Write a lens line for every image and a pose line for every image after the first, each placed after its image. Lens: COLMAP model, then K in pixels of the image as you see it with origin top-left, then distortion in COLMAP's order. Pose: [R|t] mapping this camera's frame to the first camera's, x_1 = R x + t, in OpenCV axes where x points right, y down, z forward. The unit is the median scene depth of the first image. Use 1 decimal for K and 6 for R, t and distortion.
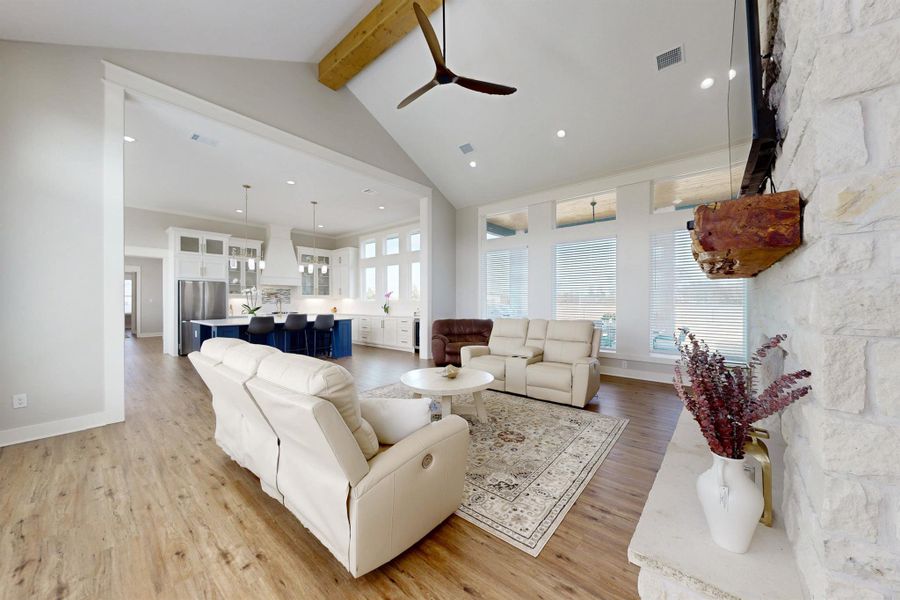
lens RADIAL K [[317.2, 0, 452.5], [0, 317.2, 301.2], [0, 0, 1]] dist [0.002337, 0.000450]
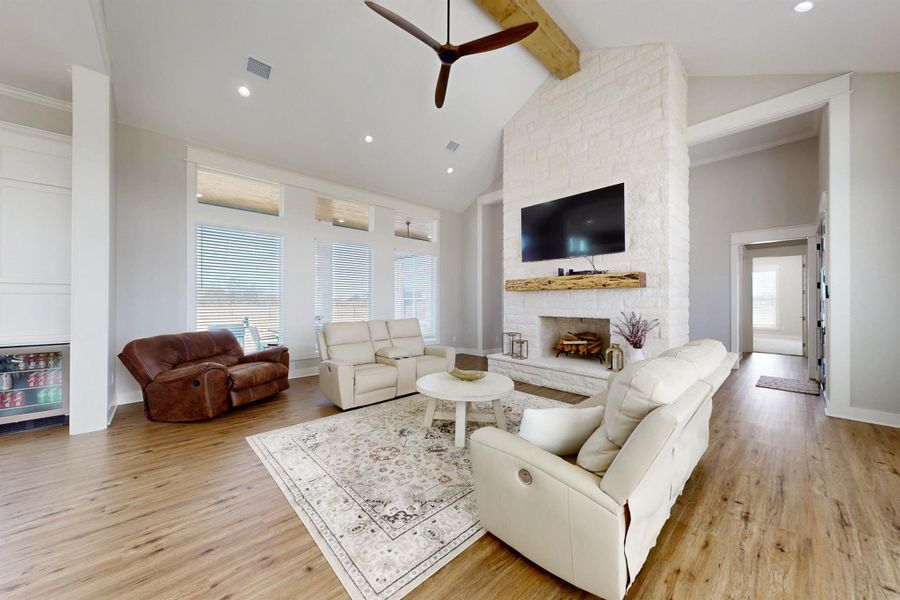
lens RADIAL K [[317.2, 0, 452.5], [0, 317.2, 301.2], [0, 0, 1]] dist [0.002337, 0.000450]
pose [[0.121105, 0.002549, 0.992636, -0.808505], [0.000033, 0.999997, -0.002572, 0.002160], [-0.992640, 0.000344, 0.121104, 0.775864]]
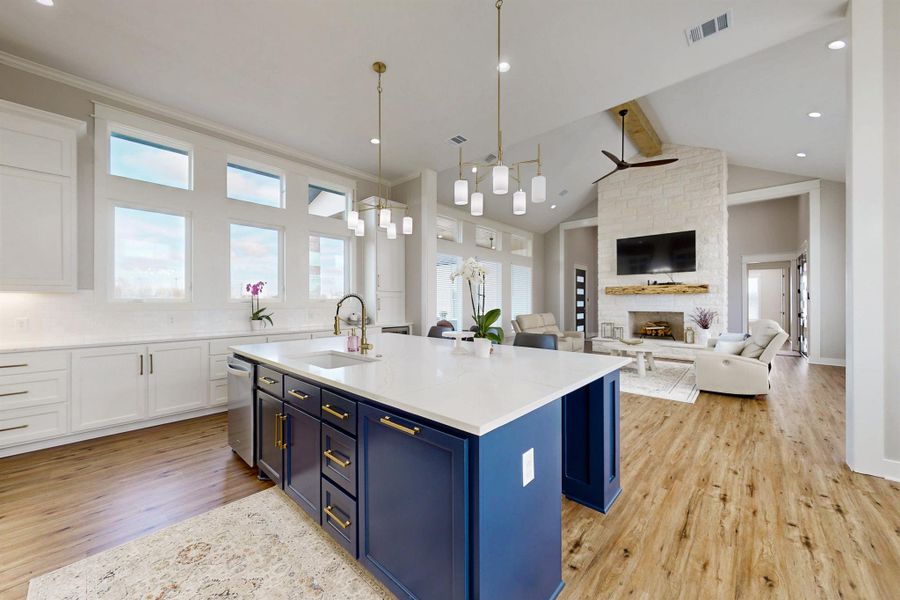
lens RADIAL K [[326.9, 0, 469.5], [0, 326.9, 300.2], [0, 0, 1]] dist [0.029756, -0.000097]
pose [[0.008566, 0.009533, 0.999918, -0.841432], [-0.000191, 0.999955, -0.009532, 0.002578], [-0.999963, -0.000109, 0.008568, 0.811878]]
